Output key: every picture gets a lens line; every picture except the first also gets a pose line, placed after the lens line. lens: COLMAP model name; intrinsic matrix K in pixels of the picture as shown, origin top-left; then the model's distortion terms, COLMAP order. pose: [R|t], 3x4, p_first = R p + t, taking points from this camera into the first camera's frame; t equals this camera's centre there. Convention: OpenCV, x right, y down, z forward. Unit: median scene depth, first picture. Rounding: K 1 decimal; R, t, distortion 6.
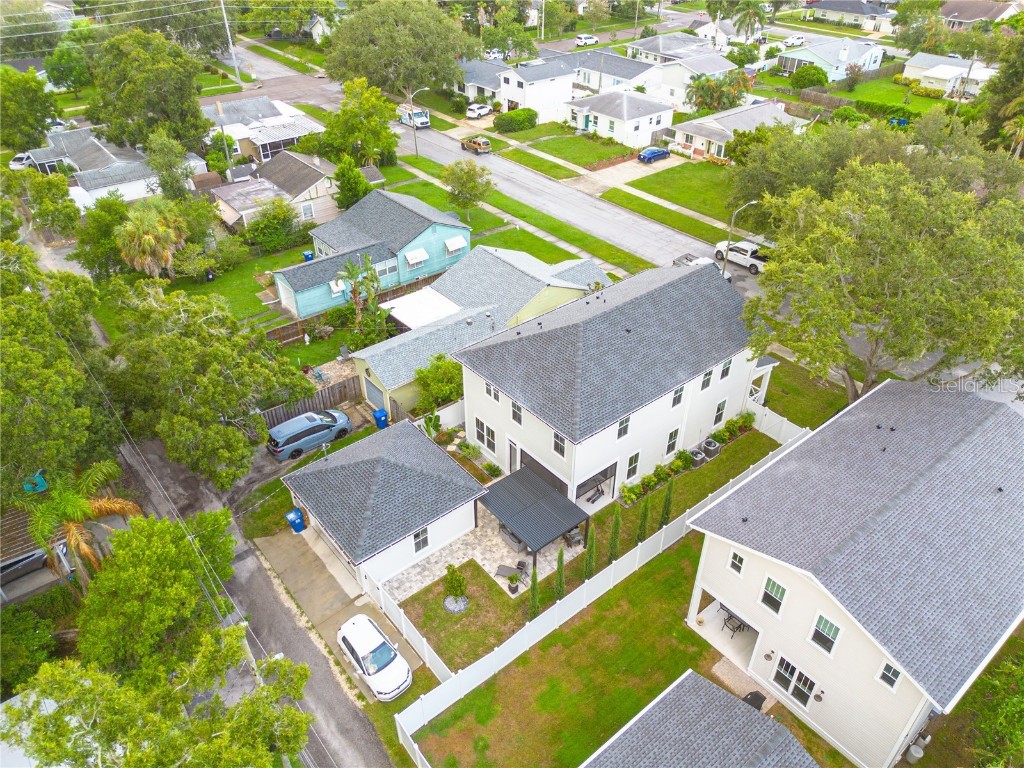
lens RADIAL K [[729.2, 0, 512.0], [0, 729.2, 384.0], [0, 0, 1]] dist [0.060272, -0.049715]
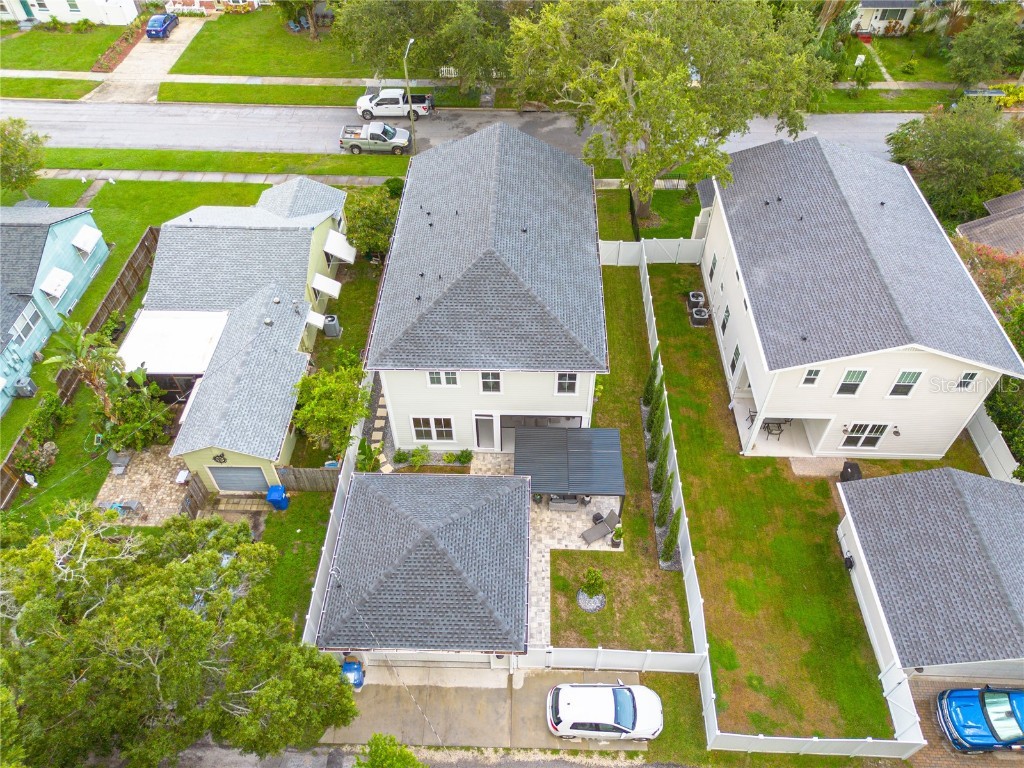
lens RADIAL K [[729.2, 0, 512.0], [0, 729.2, 384.0], [0, 0, 1]] dist [0.060272, -0.049715]
pose [[0.657399, -0.560334, 0.503839, -0.289232], [0.442902, 0.828263, 0.343246, -0.169244], [-0.609644, -0.002499, 0.792672, 0.243518]]
